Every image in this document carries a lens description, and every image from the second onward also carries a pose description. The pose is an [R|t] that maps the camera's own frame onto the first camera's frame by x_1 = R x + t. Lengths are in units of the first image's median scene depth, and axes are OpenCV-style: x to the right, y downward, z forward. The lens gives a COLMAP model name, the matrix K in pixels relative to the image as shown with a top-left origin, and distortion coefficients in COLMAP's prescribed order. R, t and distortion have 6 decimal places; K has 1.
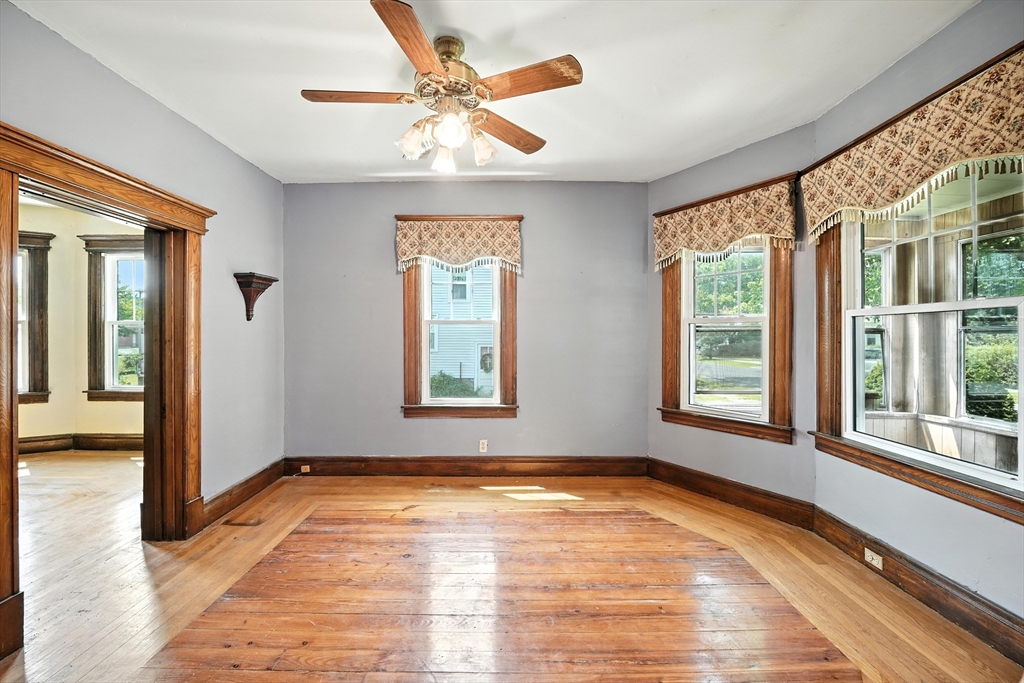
lens RADIAL K [[425.2, 0, 514.1], [0, 425.2, 338.0], [0, 0, 1]] dist [-0.003948, -0.000686]
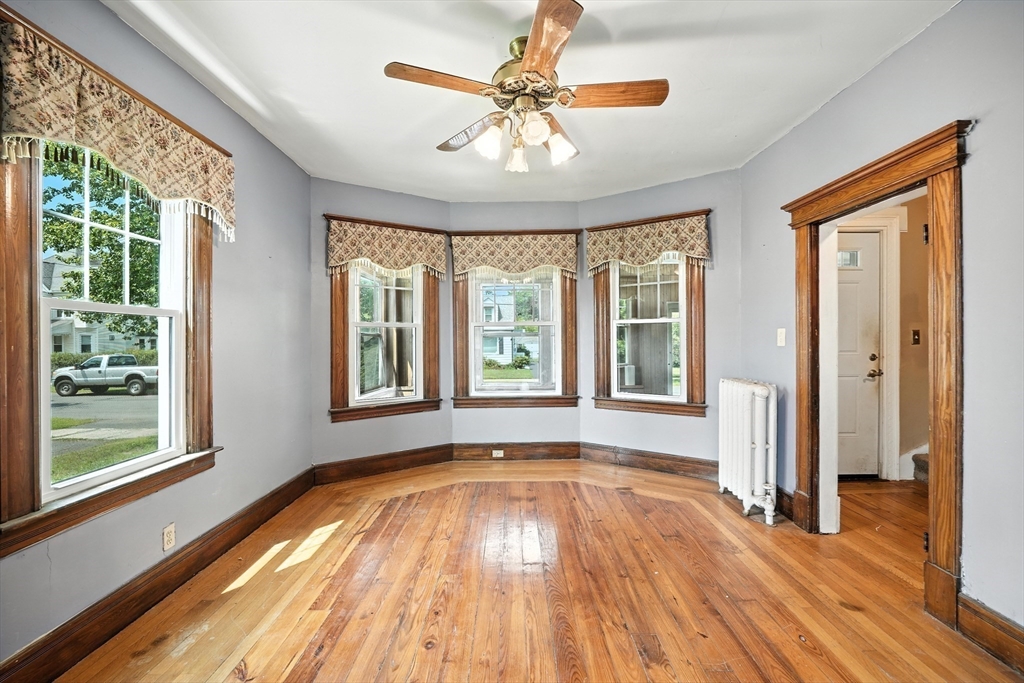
lens RADIAL K [[409.2, 0, 512.0], [0, 409.2, 341.5], [0, 0, 1]] dist [-0.001247, -0.000209]
pose [[-0.006283, 0.004993, 0.999968, -0.806561], [0.018680, 0.999814, -0.004875, 0.021760], [-0.999806, 0.018649, -0.006376, 0.759325]]
